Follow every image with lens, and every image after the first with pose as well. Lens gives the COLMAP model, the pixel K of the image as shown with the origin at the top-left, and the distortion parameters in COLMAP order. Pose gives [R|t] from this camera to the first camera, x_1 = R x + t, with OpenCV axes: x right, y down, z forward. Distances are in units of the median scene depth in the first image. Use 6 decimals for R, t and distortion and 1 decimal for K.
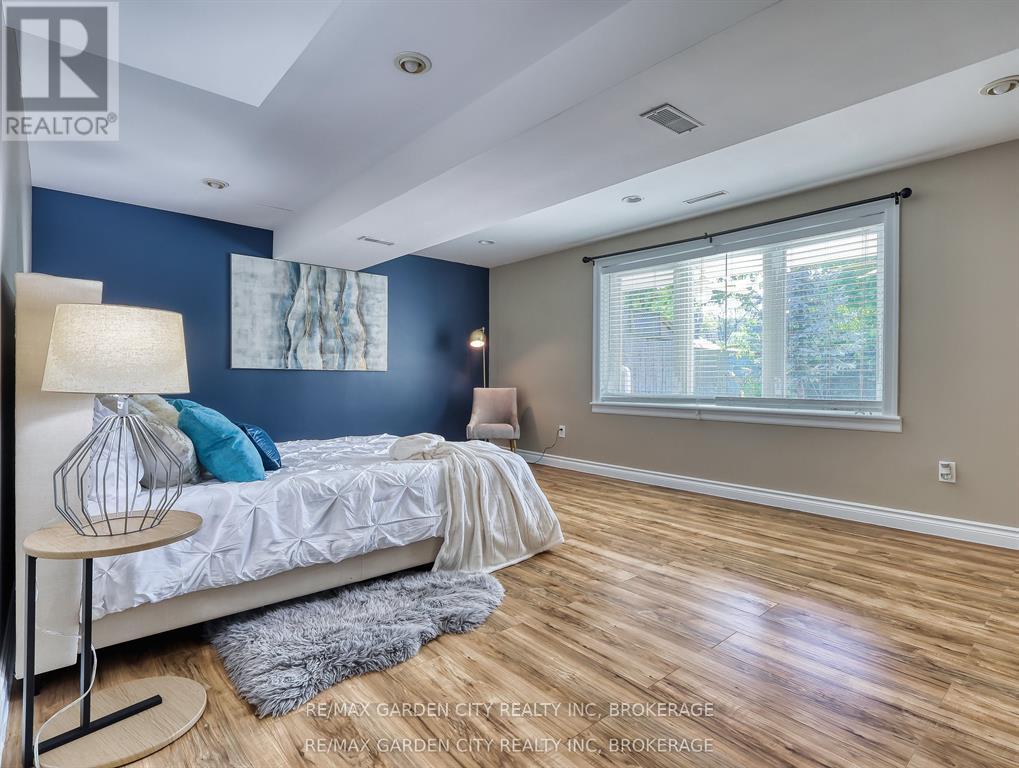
lens RADIAL K [[533.3, 0, 511.0], [0, 533.3, 381.8], [0, 0, 1]] dist [-0.002185, 0.000559]
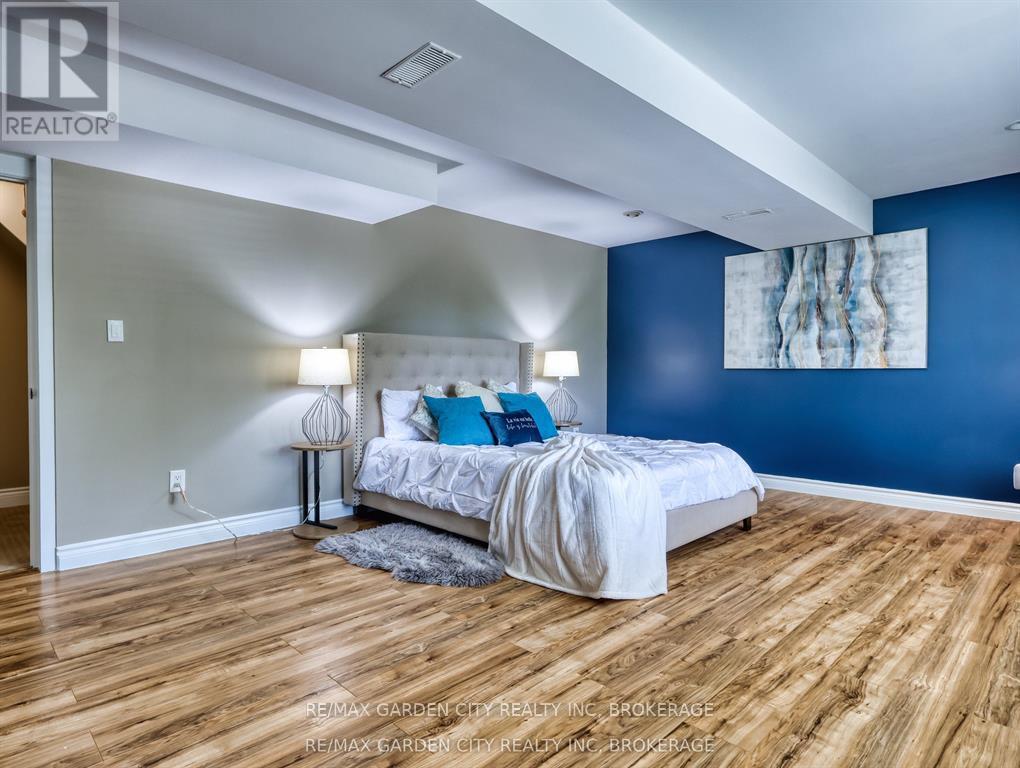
lens RADIAL K [[585.4, 0, 508.6], [0, 585.4, 380.5], [0, 0, 1]] dist [0.001298, 0.000337]
pose [[0.062883, 0.005939, -0.998003, 0.550770], [-0.007018, 0.999960, 0.005508, -0.005676], [0.997996, 0.006657, 0.062923, 0.489783]]
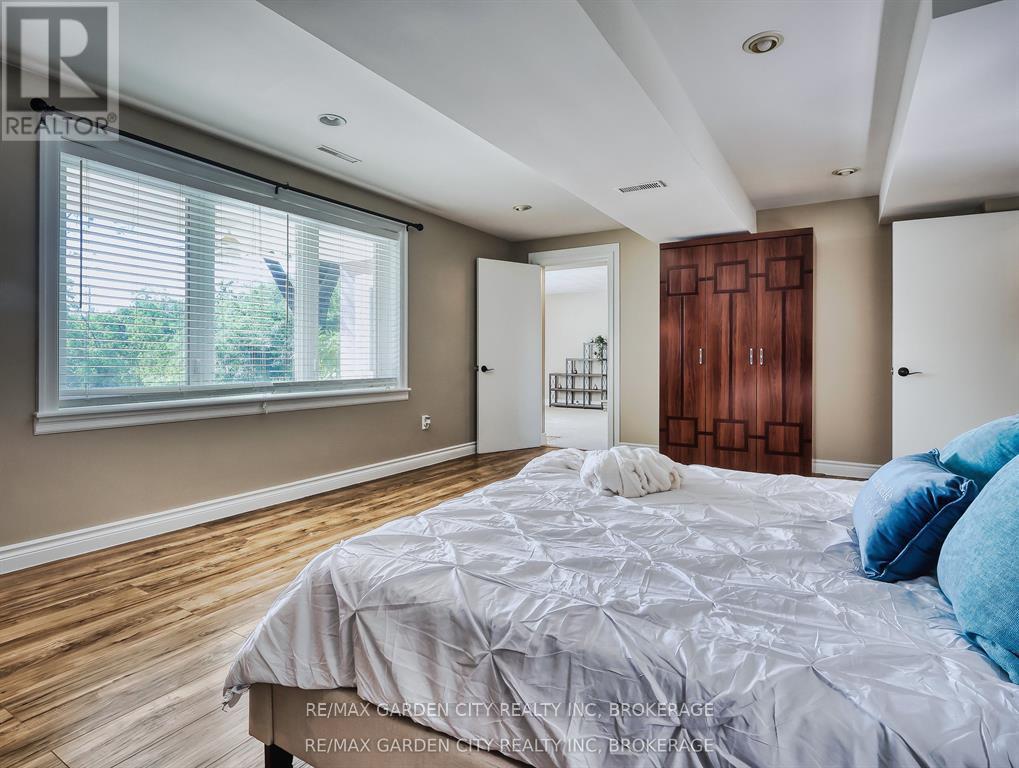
lens RADIAL K [[533.3, 0, 512.9], [0, 533.3, 381.8], [0, 0, 1]] dist [-0.002185, 0.000559]
pose [[-0.301635, -0.053235, 0.951936, -0.462895], [-0.006446, 0.998531, 0.053798, -0.019267], [-0.953402, 0.010091, -0.301535, 0.811012]]
